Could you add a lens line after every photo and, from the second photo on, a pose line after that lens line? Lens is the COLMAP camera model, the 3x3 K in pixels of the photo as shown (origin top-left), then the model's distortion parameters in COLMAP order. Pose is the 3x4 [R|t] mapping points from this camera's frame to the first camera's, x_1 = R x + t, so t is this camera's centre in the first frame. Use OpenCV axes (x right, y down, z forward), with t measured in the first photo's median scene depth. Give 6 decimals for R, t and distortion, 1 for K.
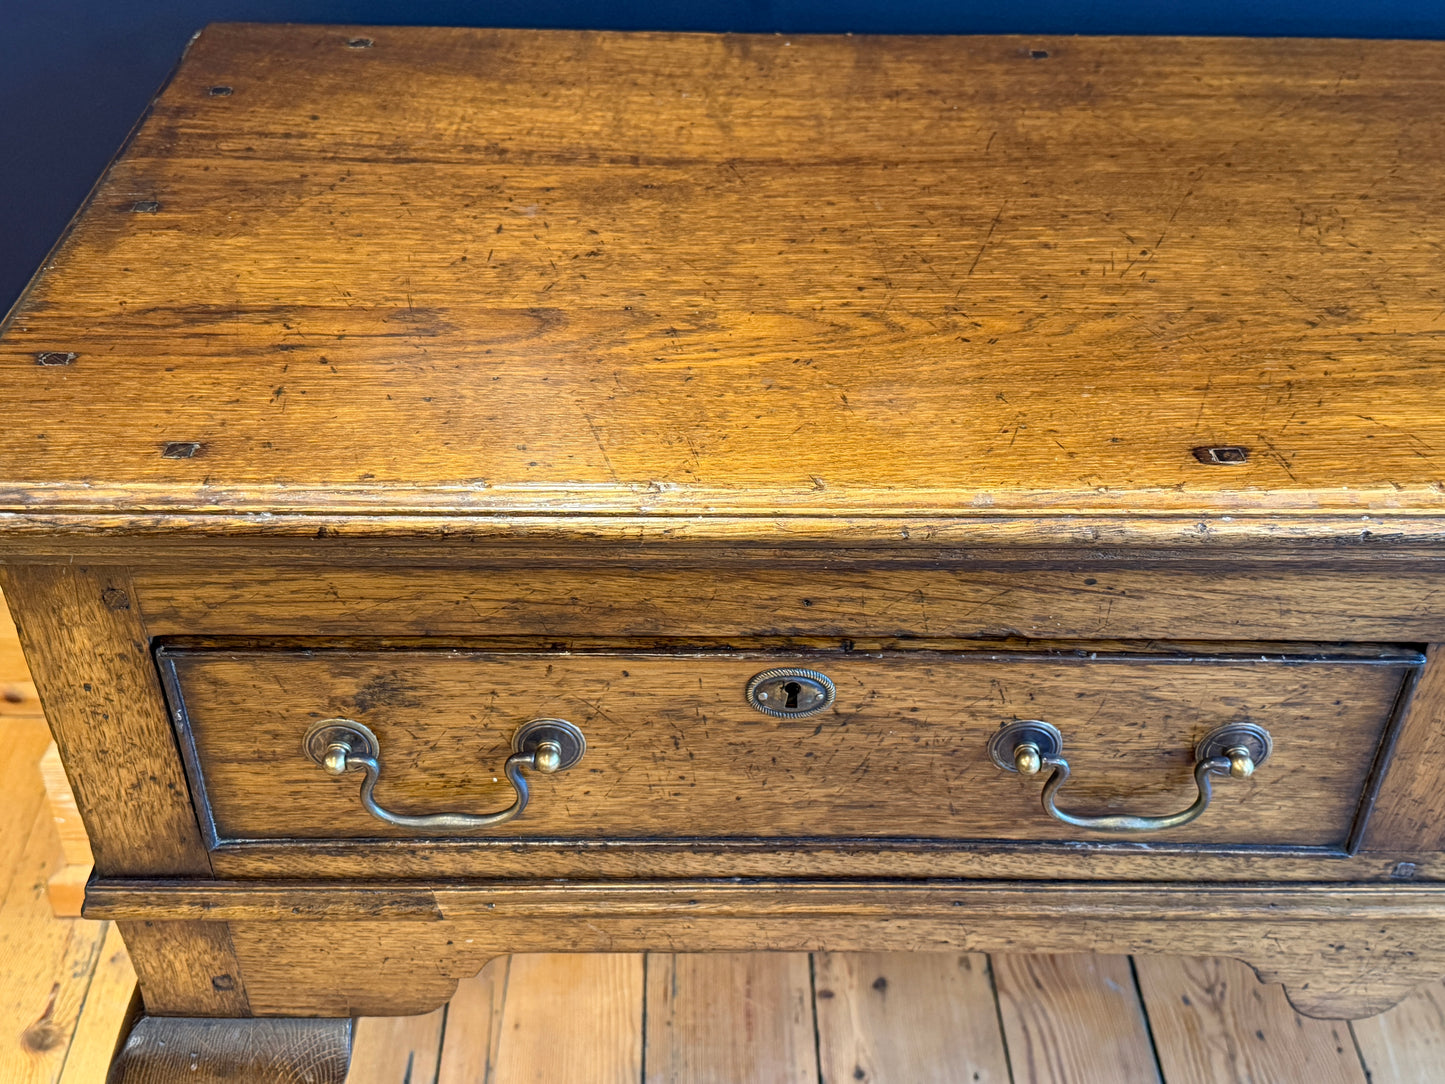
lens RADIAL K [[1606.7, 0, 723.7], [0, 1606.7, 555.5], [0, 0, 1]] dist [0.191932, -0.467369]
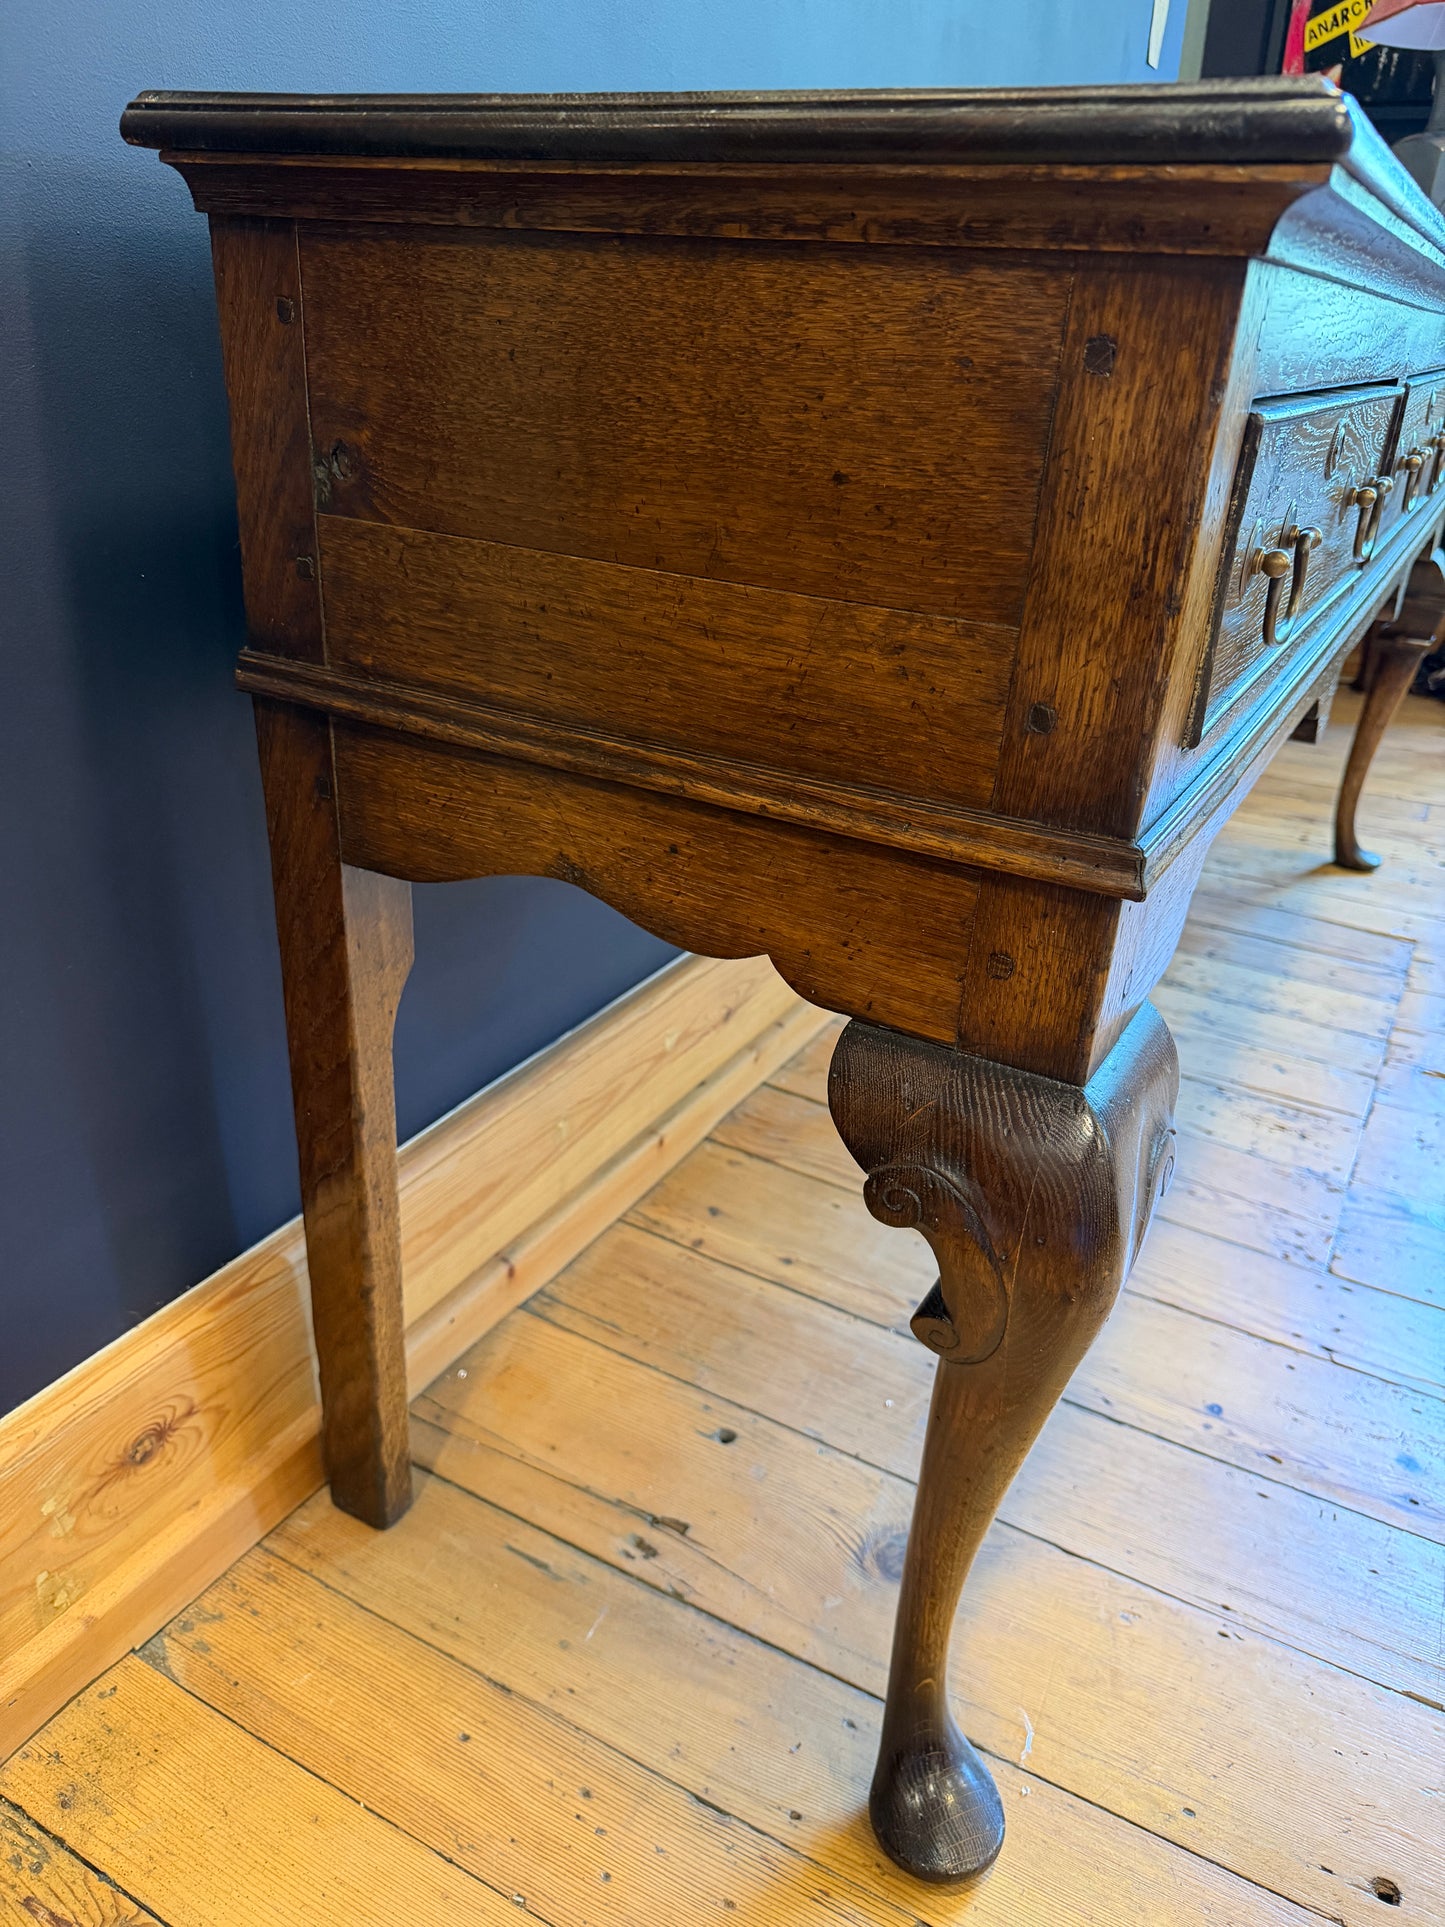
lens RADIAL K [[1357.3, 0, 722.5], [0, 1357.3, 963.5], [0, 0, 1]] dist [0.109135, -0.218137]
pose [[0.501006, -0.364597, 0.784897, -1.037738], [0.499026, 0.862680, 0.082196, 0.108391], [-0.707083, 0.350503, 0.614151, 0.777592]]
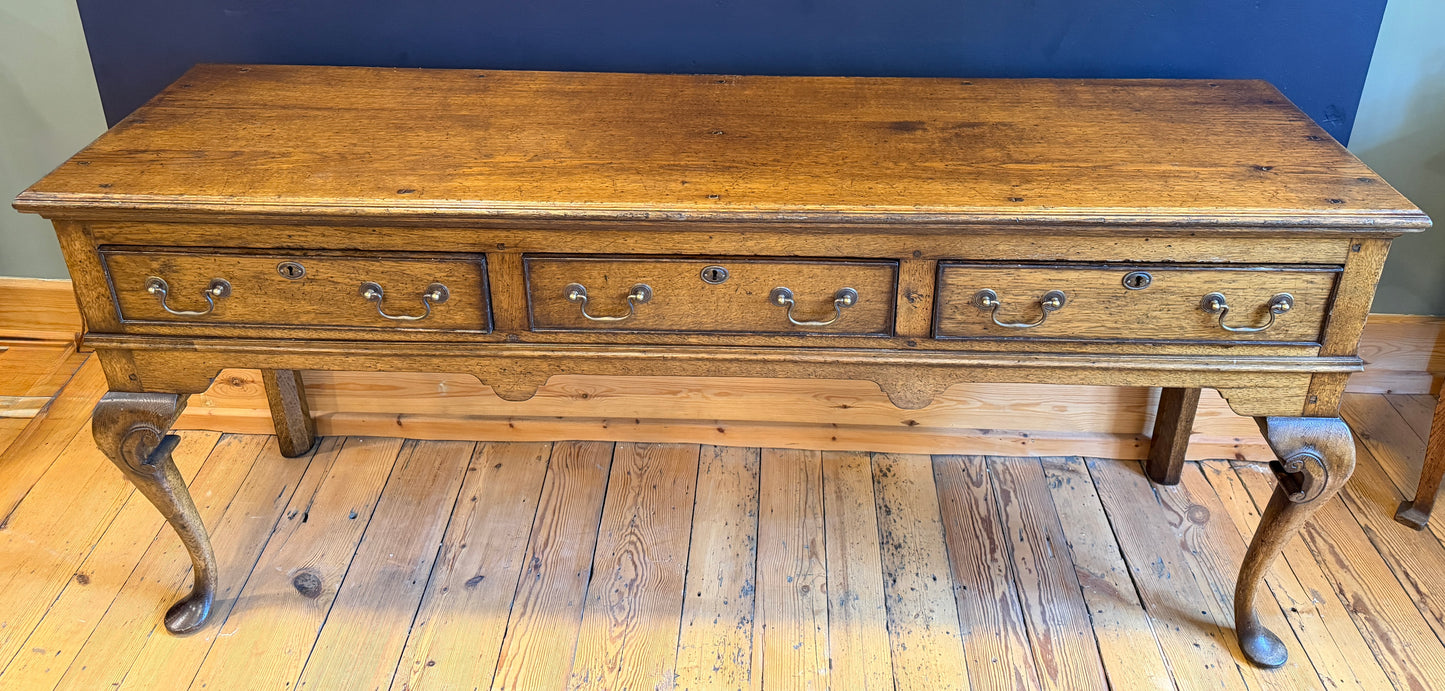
lens RADIAL K [[1034.2, 0, 736.4], [0, 1034.2, 163.8], [0, 0, 1]] dist [0.148922, -0.296635]
pose [[0.999026, 0.010622, -0.042838, 0.947004], [-0.018951, 0.979814, -0.199011, 0.264408], [0.039860, 0.199629, 0.979060, -0.982087]]
